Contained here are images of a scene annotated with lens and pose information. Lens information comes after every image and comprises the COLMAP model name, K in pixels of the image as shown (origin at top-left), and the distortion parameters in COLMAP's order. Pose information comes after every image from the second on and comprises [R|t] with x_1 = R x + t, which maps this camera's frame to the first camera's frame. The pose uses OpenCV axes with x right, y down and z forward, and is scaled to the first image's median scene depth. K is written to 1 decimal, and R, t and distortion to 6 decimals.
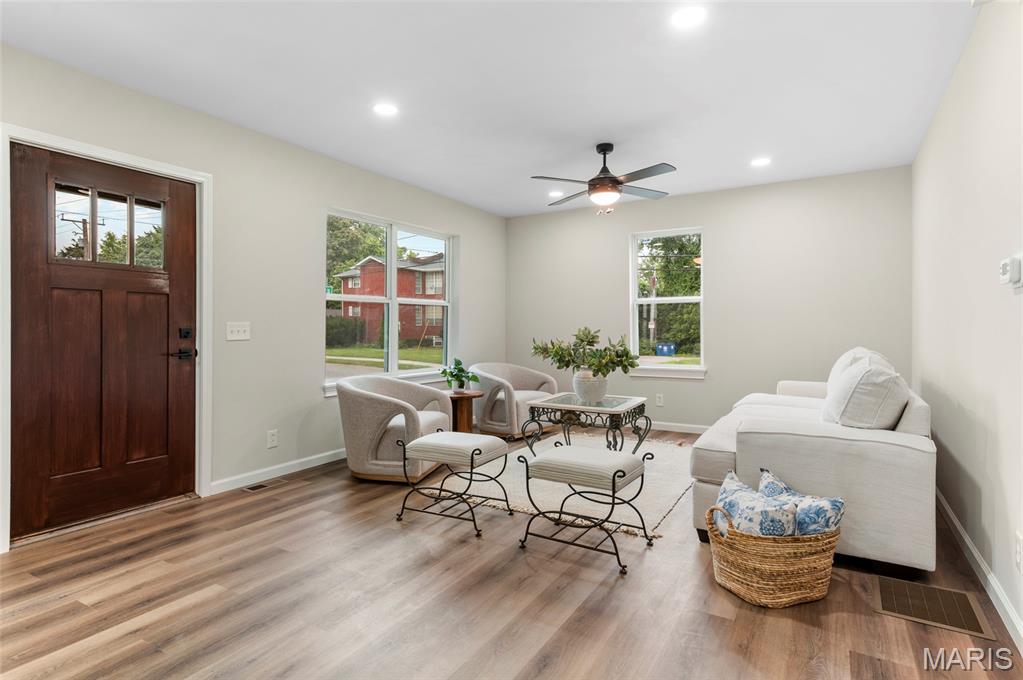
lens RADIAL K [[533.2, 0, 511.3], [0, 533.2, 333.3], [0, 0, 1]] dist [0.022327, -0.000402]
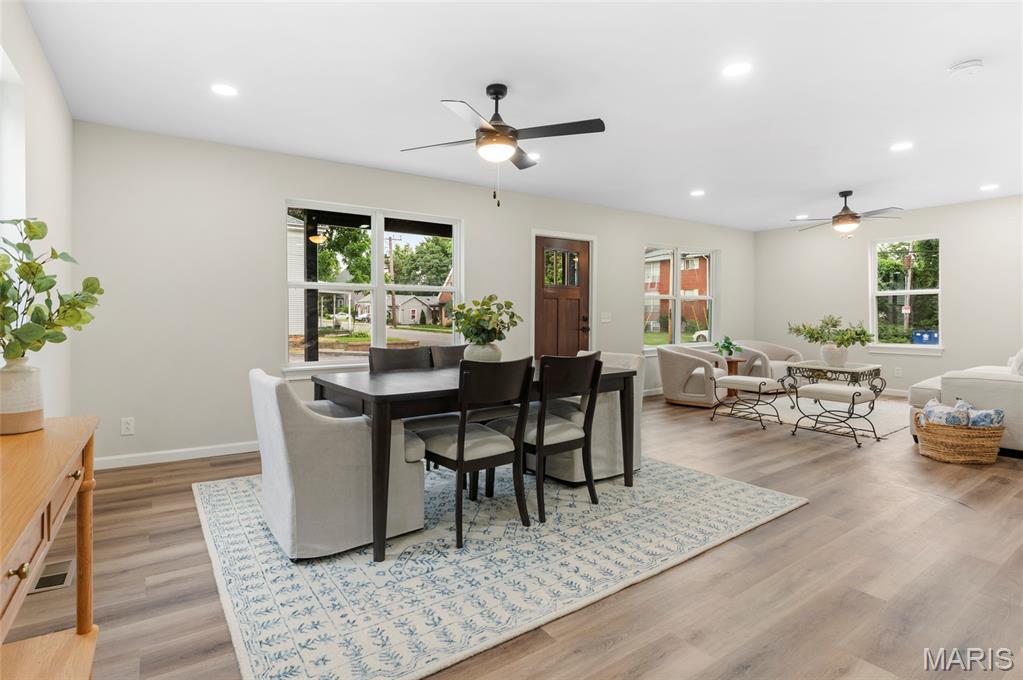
lens RADIAL K [[501.2, 0, 484.7], [0, 501.2, 315.9], [0, 0, 1]] dist [-0.002039, -0.001683]
pose [[0.901475, -0.001013, -0.432831, -0.134384], [-0.001411, 0.999985, -0.005280, -0.000276], [0.432830, 0.005370, 0.901460, -0.720061]]
